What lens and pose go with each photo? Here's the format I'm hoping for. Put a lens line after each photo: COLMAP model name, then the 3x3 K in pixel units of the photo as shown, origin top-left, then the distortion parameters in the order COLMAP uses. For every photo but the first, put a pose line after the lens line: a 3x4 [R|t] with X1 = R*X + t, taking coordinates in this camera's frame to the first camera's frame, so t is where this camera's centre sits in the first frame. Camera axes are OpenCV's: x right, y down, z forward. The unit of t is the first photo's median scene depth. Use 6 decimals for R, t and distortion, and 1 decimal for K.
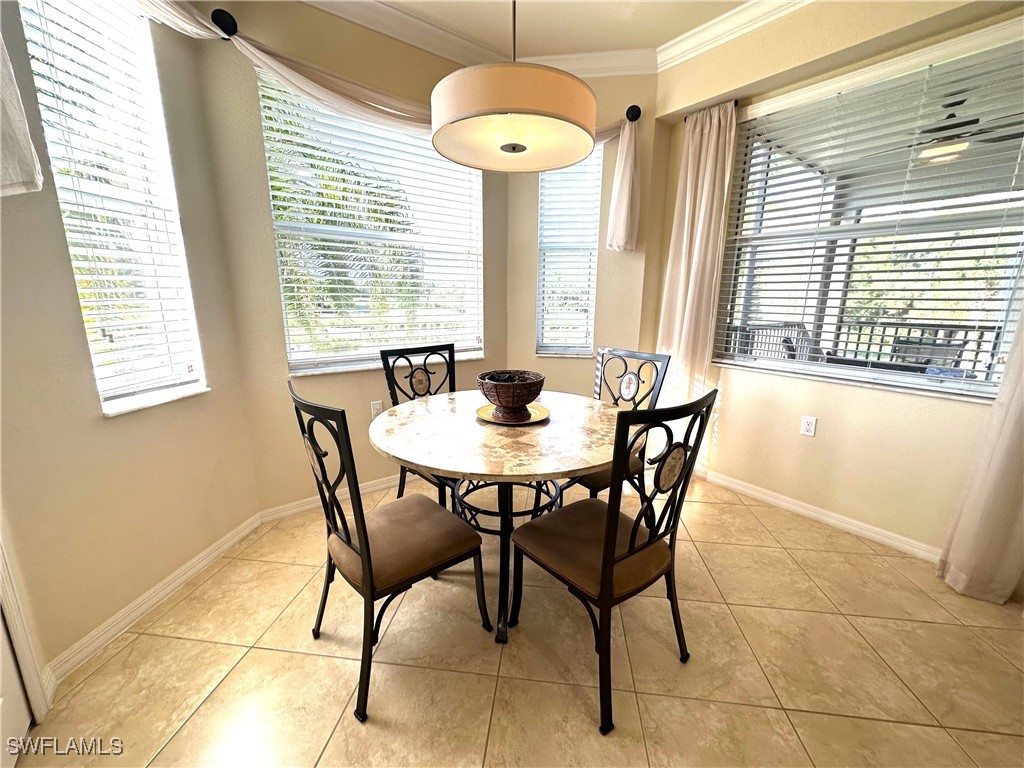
lens RADIAL K [[433.9, 0, 512.0], [0, 433.9, 384.0], [0, 0, 1]] dist [0.023491, 0.000077]
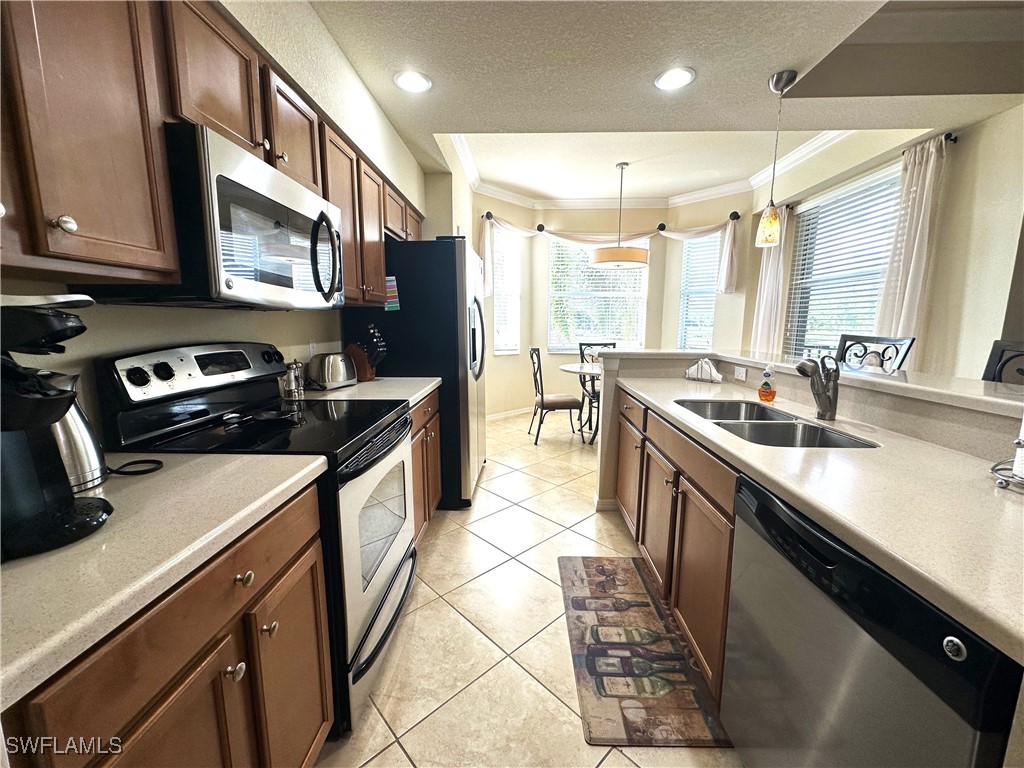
lens RADIAL K [[419.2, 0, 512.0], [0, 419.2, 384.0], [0, 0, 1]] dist [-0.000272, -0.000028]
pose [[0.757780, 0.093735, -0.645742, 0.877353], [-0.127656, 0.991801, -0.005836, 0.197493], [0.639901, 0.086855, 0.763533, -0.912599]]
